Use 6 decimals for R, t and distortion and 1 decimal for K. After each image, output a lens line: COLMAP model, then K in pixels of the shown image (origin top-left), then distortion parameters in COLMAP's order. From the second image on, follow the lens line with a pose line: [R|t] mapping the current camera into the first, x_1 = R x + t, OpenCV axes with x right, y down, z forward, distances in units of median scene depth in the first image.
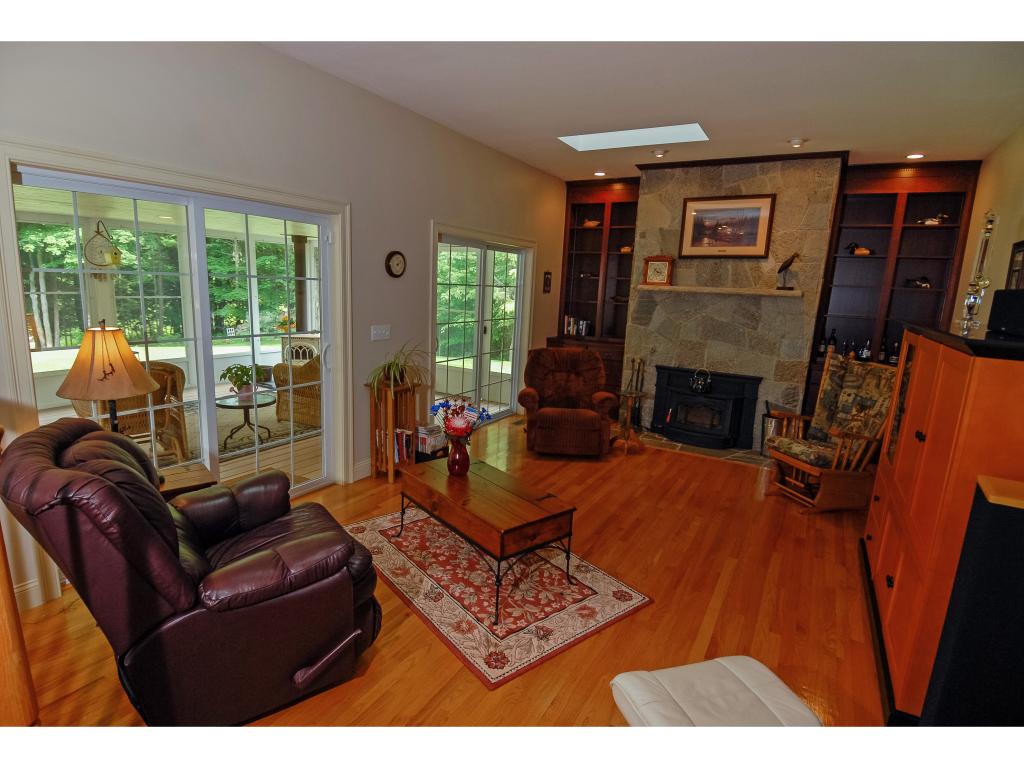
lens RADIAL K [[556.7, 0, 512.0], [0, 556.7, 384.0], [0, 0, 1]] dist [-0.001723, -0.002067]
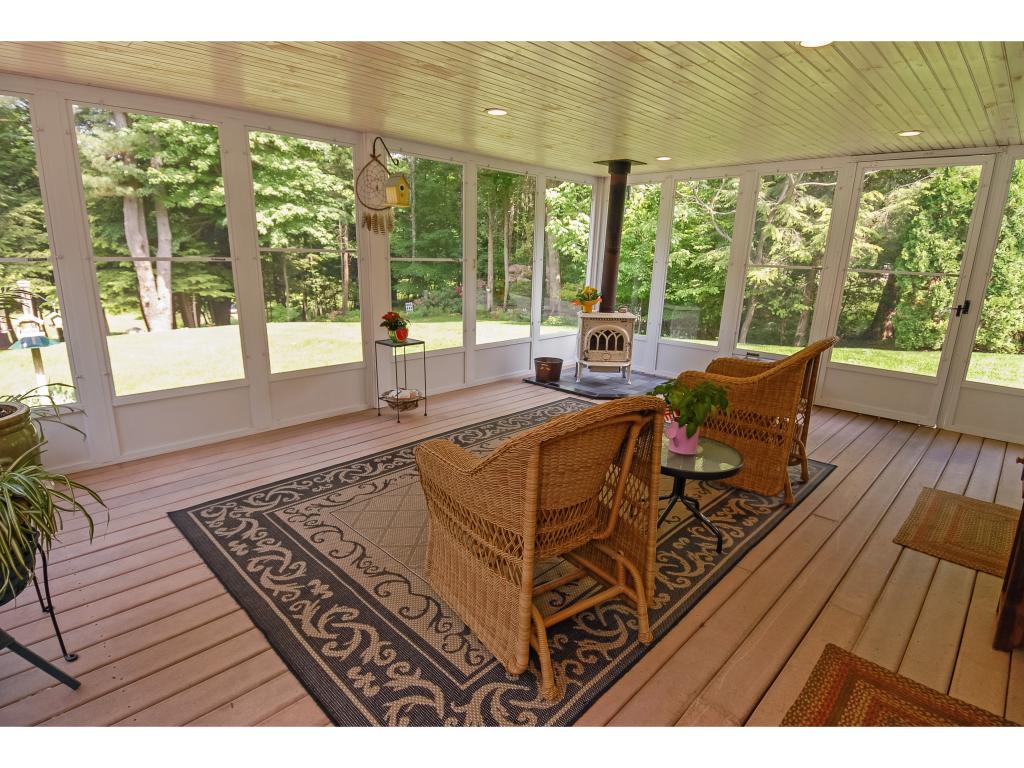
lens RADIAL K [[556.7, 0, 512.0], [0, 556.7, 384.0], [0, 0, 1]] dist [-0.001723, -0.002067]
pose [[0.967095, 0.033822, -0.252156, -0.318607], [-0.021932, 0.998517, 0.049818, -0.034531], [0.253467, -0.042648, 0.966403, 0.308715]]
